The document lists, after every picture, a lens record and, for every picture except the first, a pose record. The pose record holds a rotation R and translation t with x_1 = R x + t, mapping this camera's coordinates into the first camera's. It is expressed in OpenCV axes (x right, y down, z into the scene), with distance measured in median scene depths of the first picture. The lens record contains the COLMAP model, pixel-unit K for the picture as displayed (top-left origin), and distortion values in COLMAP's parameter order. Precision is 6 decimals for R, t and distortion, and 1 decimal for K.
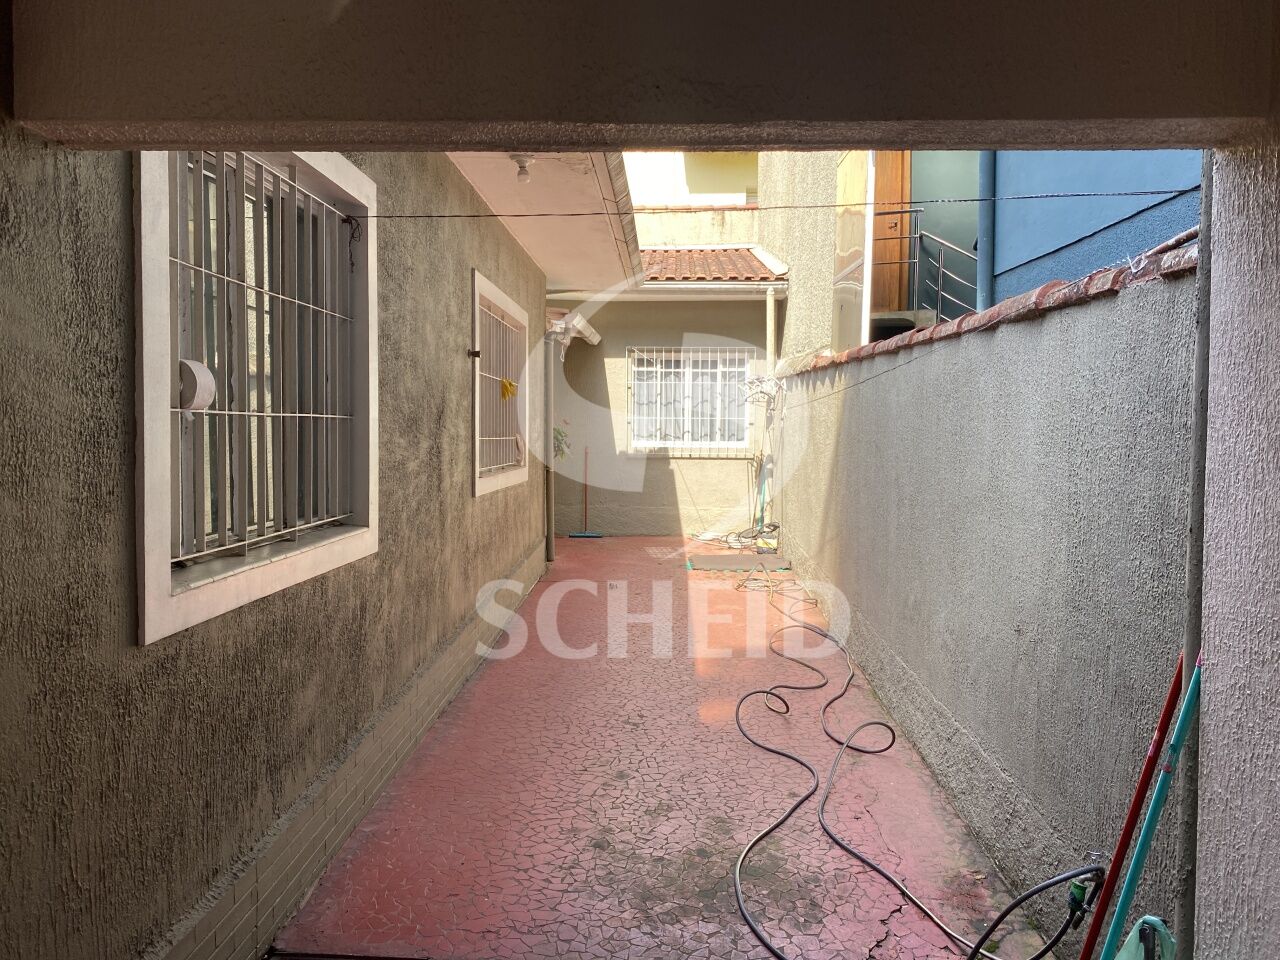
lens RADIAL K [[988.9, 0, 640.0], [0, 988.9, 480.0], [0, 0, 1]] dist [0.117138, -0.005360]
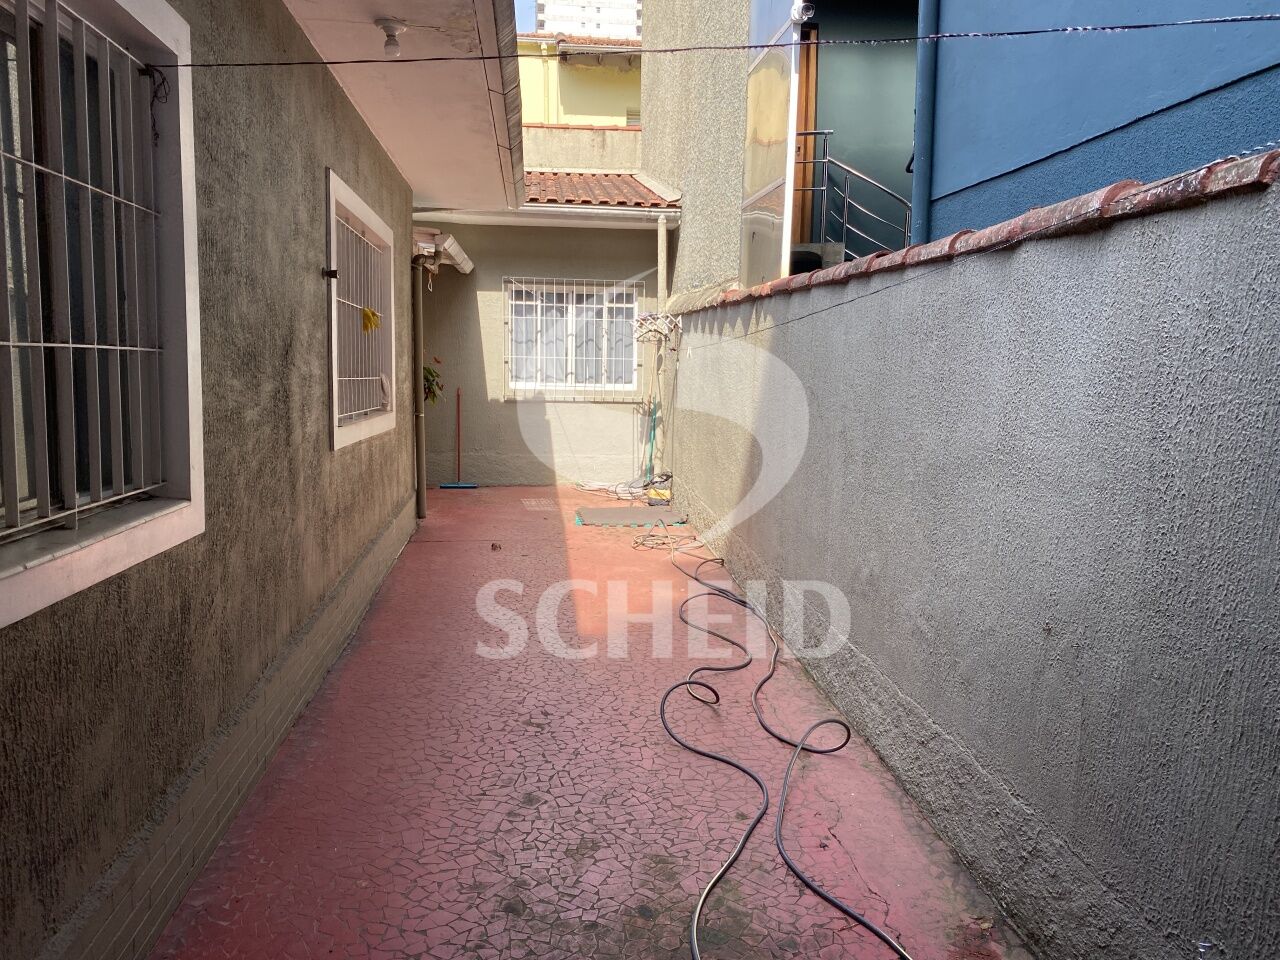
lens RADIAL K [[1001.6, 0, 640.0], [0, 1001.6, 480.0], [0, 0, 1]] dist [0.059620, -0.013472]
pose [[0.990896, -0.005818, 0.134503, -0.036340], [-0.002084, 0.998283, 0.058538, -0.010604], [-0.134613, -0.058285, 0.989183, 0.182309]]
